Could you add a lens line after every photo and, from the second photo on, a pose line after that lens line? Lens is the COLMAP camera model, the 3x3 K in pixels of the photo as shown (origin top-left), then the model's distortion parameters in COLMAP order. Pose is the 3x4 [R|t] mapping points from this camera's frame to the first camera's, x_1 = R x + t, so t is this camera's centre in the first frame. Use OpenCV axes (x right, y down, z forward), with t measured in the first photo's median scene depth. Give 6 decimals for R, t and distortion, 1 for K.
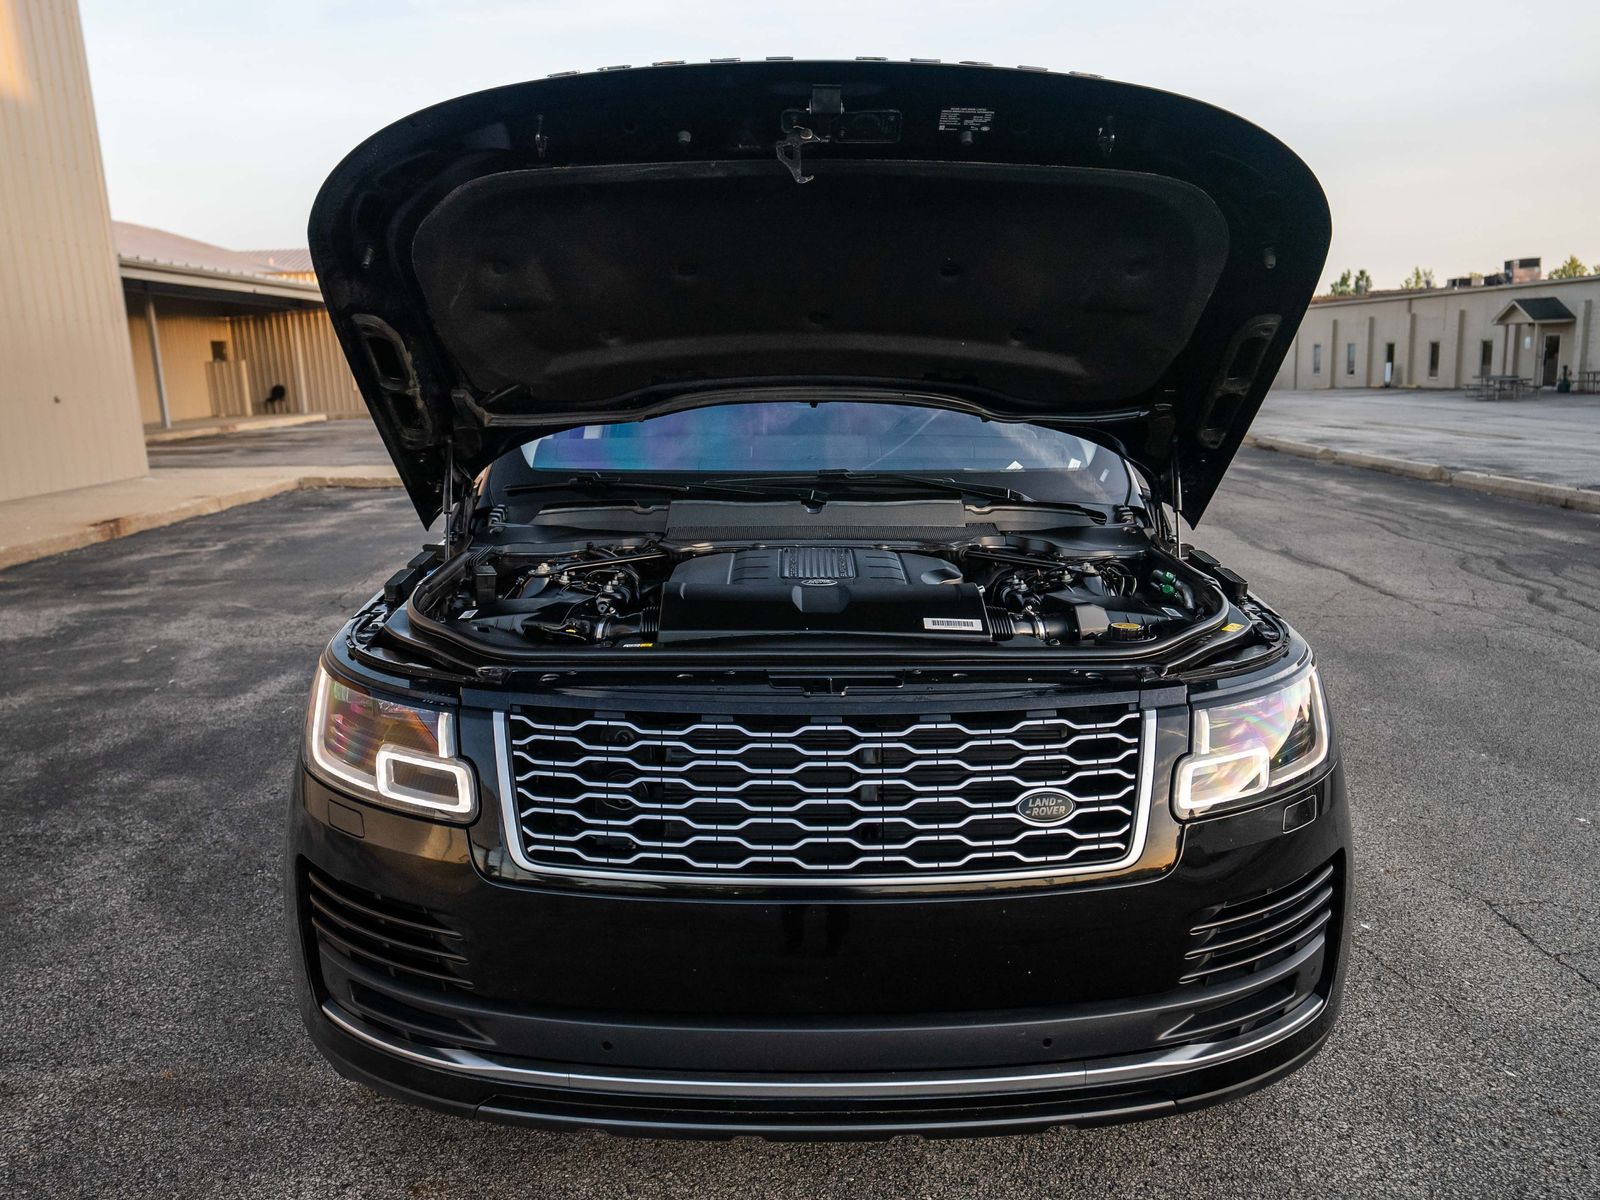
lens RADIAL K [[1143.5, 0, 798.7], [0, 1143.5, 603.5], [0, 0, 1]] dist [-0.022368, 0.038175]
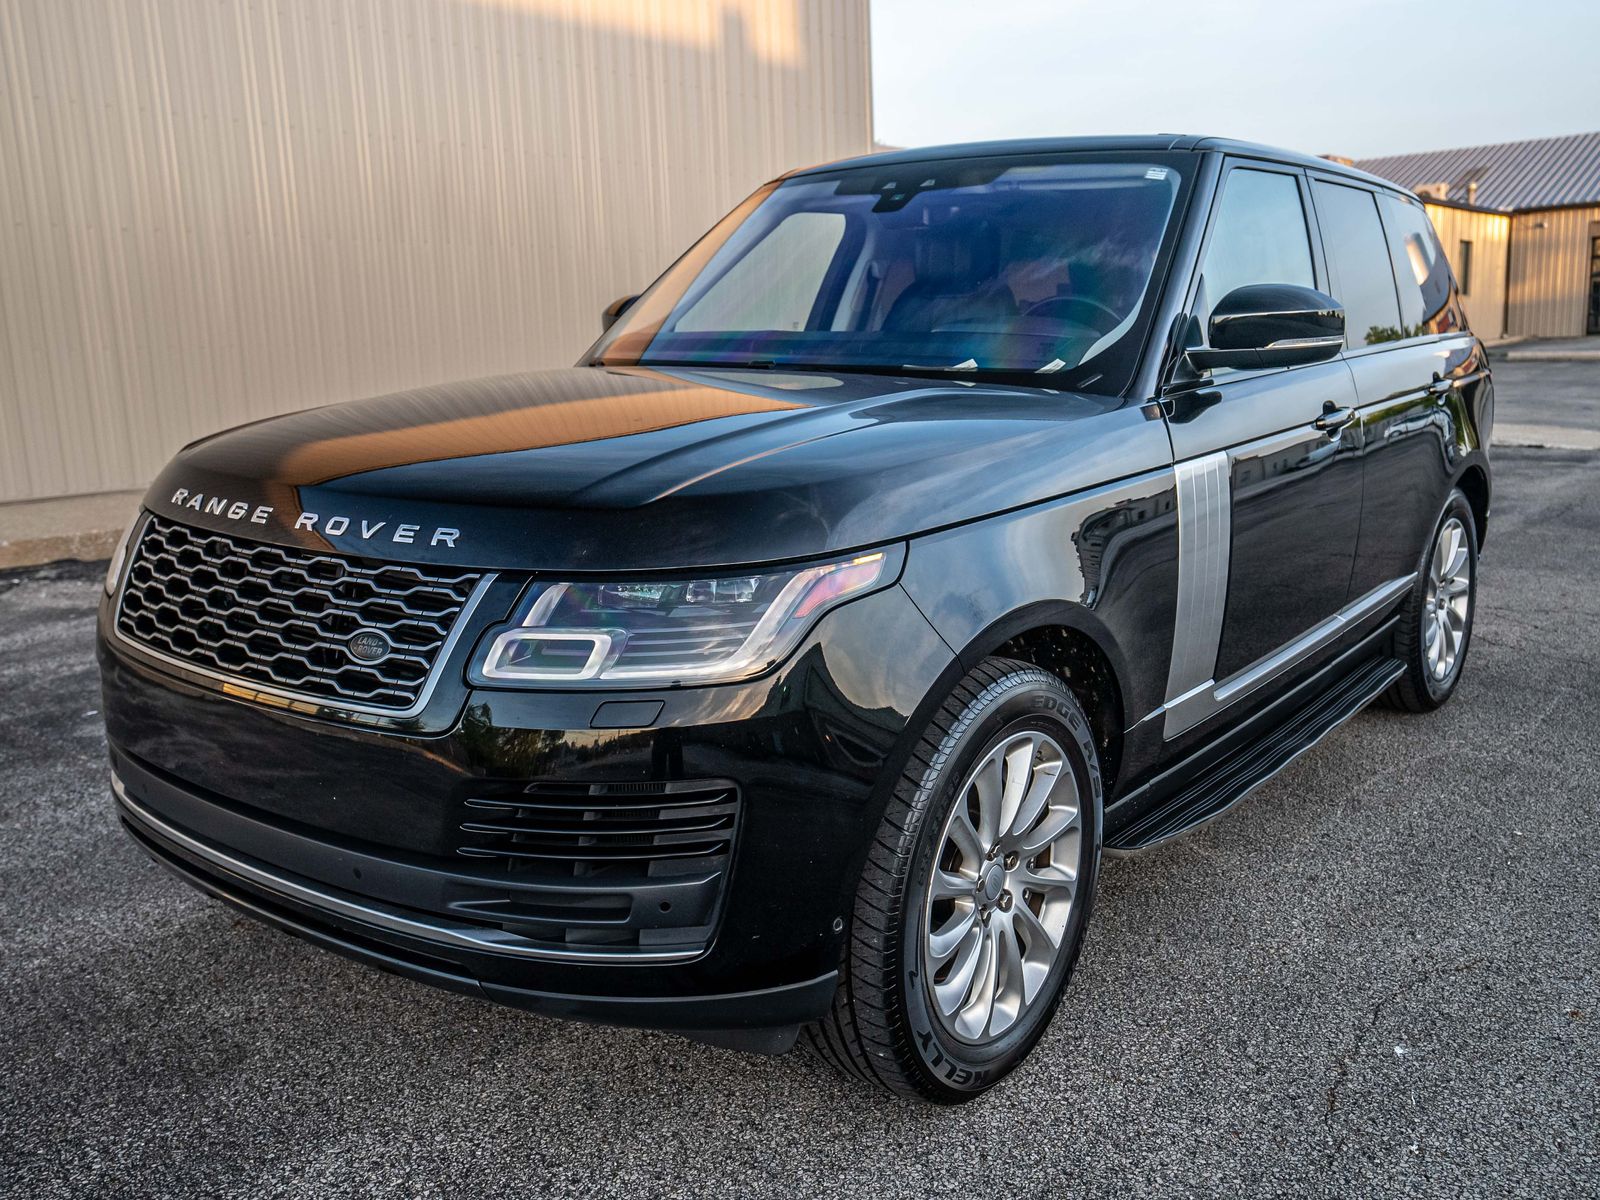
lens RADIAL K [[1319.1, 0, 800.0], [0, 1319.1, 600.0], [0, 0, 1]] dist [0.001482, 0.042724]
pose [[0.794755, 0.126862, -0.593523, 0.804170], [-0.120044, 0.991449, 0.051171, 0.018746], [0.594940, 0.030580, 0.803188, 0.177502]]
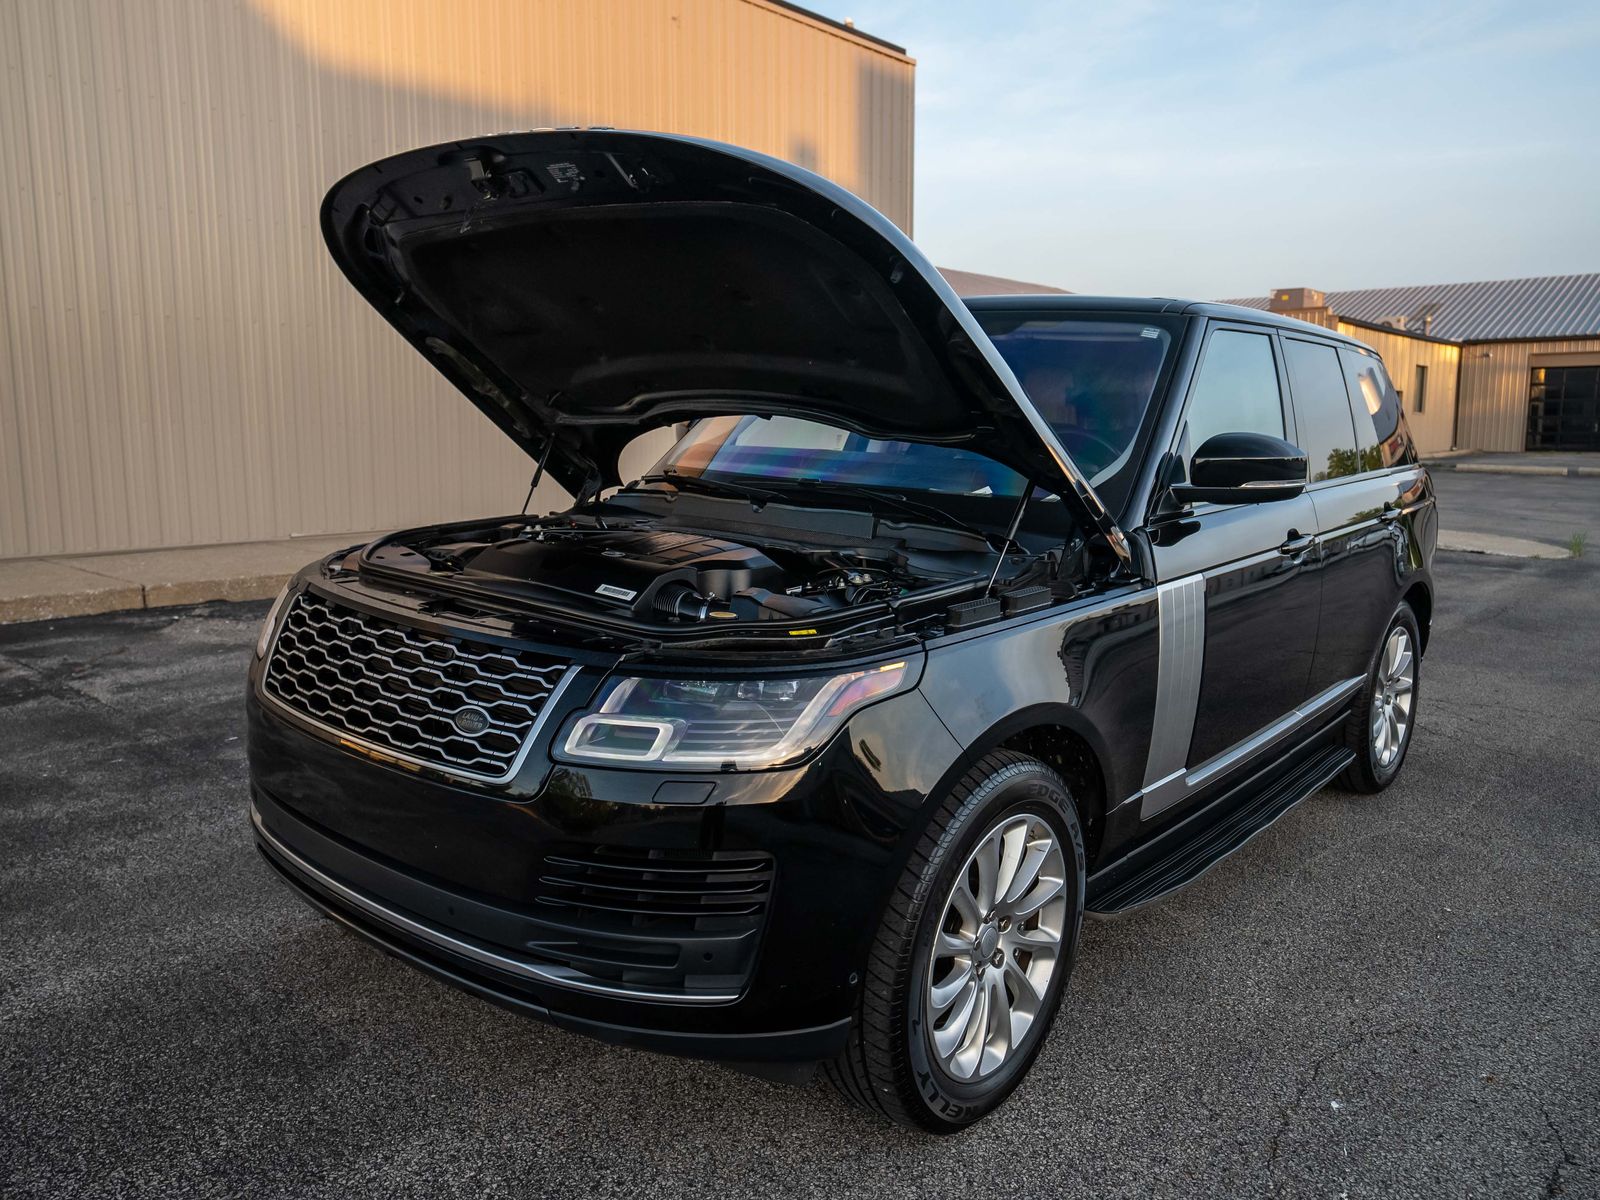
lens RADIAL K [[1143.5, 0, 798.7], [0, 1143.5, 603.5], [0, 0, 1]] dist [-0.022368, 0.038175]
pose [[0.770451, 0.136987, -0.622608, 0.811234], [-0.163045, 0.986500, 0.015291, -0.015502], [0.616297, 0.089732, 0.782385, 0.157401]]
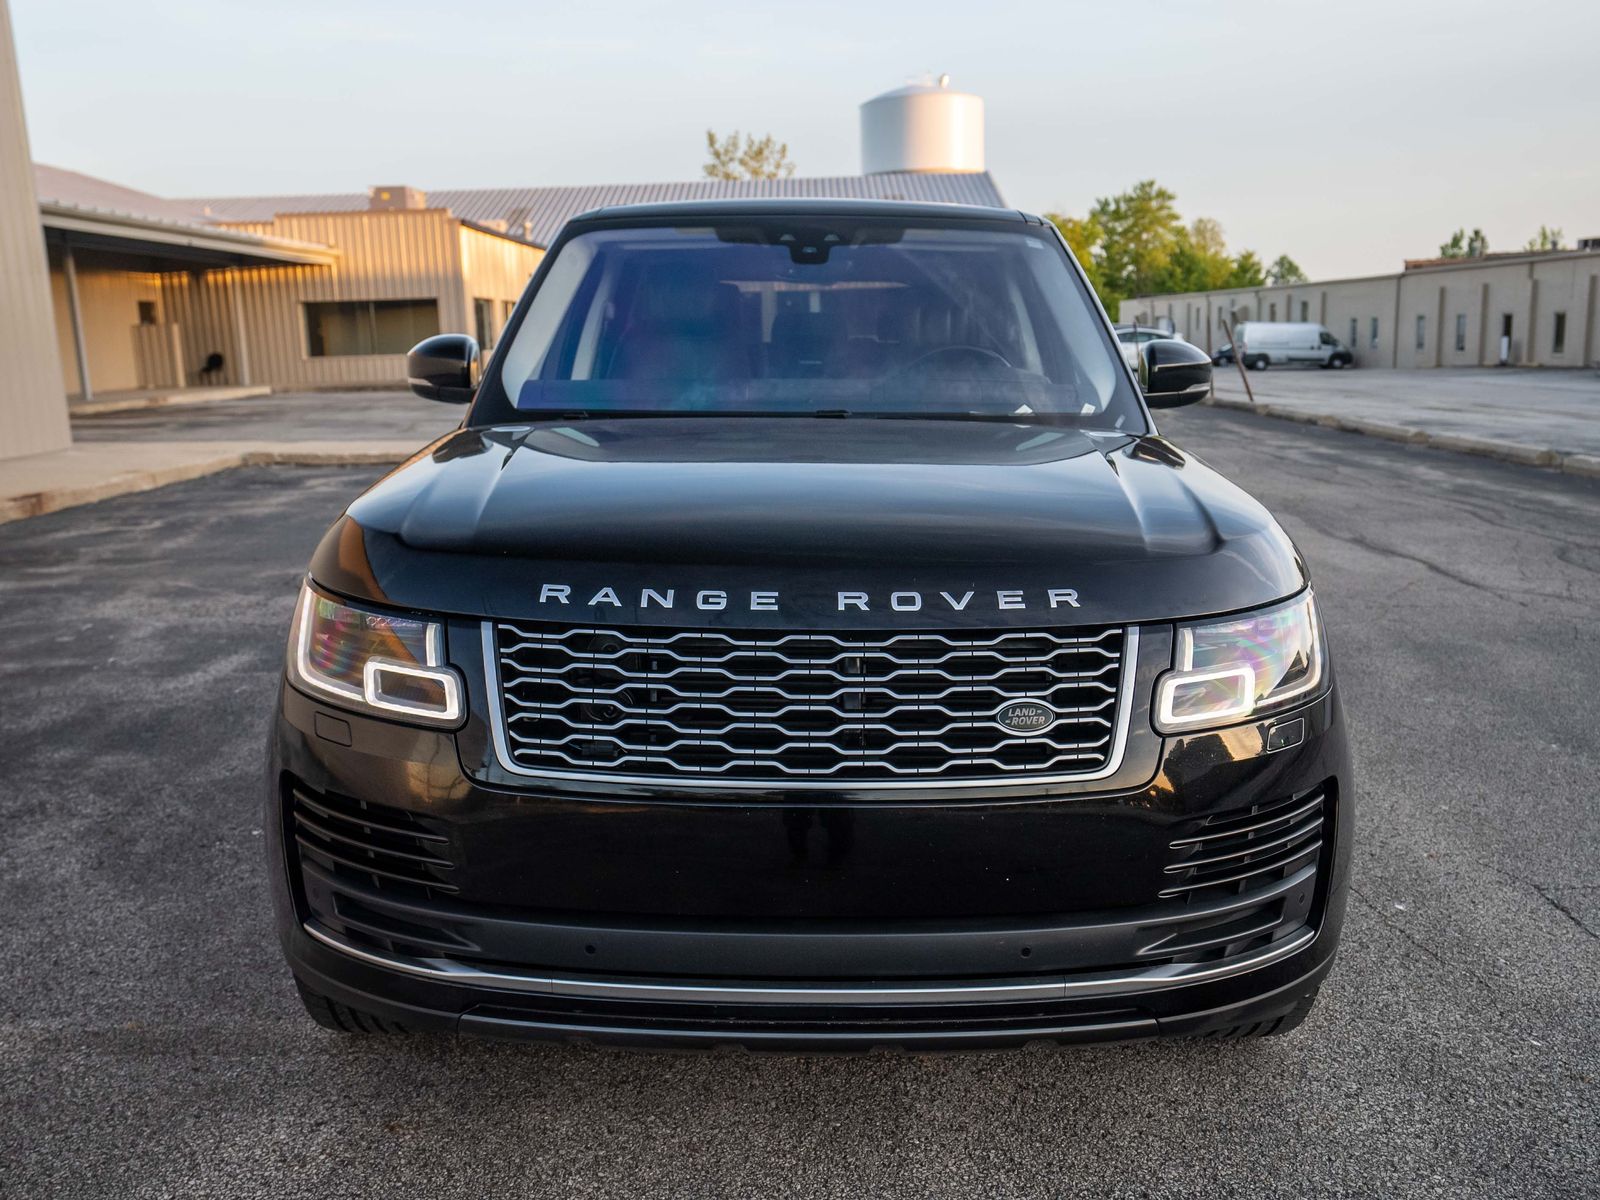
lens RADIAL K [[1319.1, 0, 800.0], [0, 1319.1, 600.0], [0, 0, 1]] dist [0.001482, 0.042724]
pose [[0.999911, 0.009112, -0.009717, 0.017568], [-0.009192, 0.999924, -0.008231, 0.056158], [0.009641, 0.008319, 0.999919, -0.112710]]
